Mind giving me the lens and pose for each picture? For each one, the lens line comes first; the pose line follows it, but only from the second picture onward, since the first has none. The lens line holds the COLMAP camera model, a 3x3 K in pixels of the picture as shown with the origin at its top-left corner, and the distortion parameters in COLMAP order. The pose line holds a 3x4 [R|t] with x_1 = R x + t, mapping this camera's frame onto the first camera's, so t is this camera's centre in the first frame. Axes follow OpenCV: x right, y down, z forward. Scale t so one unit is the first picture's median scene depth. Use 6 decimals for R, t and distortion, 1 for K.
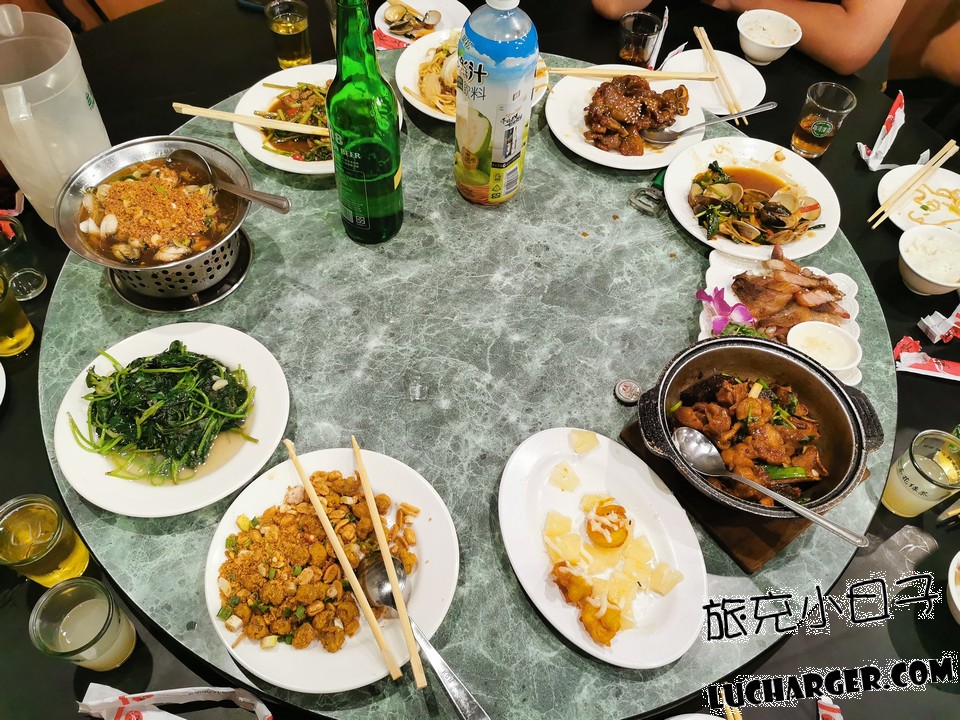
lens RADIAL K [[740.0, 0, 475.9], [0, 740.0, 361.9], [0, 0, 1]] dist [0.013559, -0.033930]
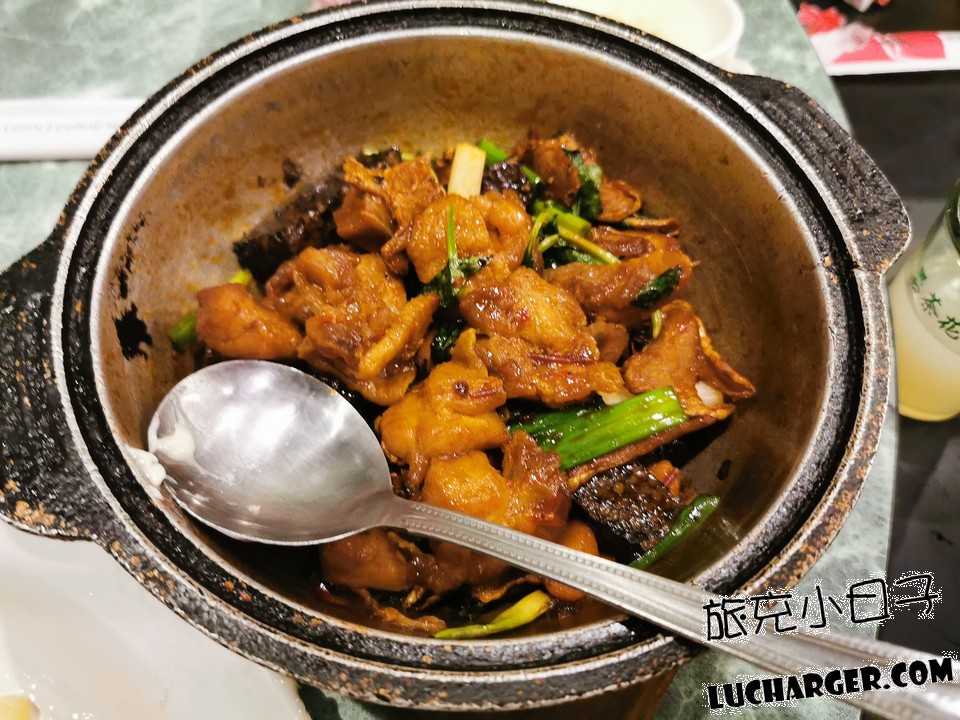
lens RADIAL K [[740.0, 0, 480.8], [0, 740.0, 363.6], [0, 0, 1]] dist [0.013559, -0.033930]
pose [[0.945191, -0.277161, 0.172616, 0.292561], [0.255428, 0.956946, 0.137877, 0.068511], [-0.203399, -0.086229, 0.975292, 0.660259]]
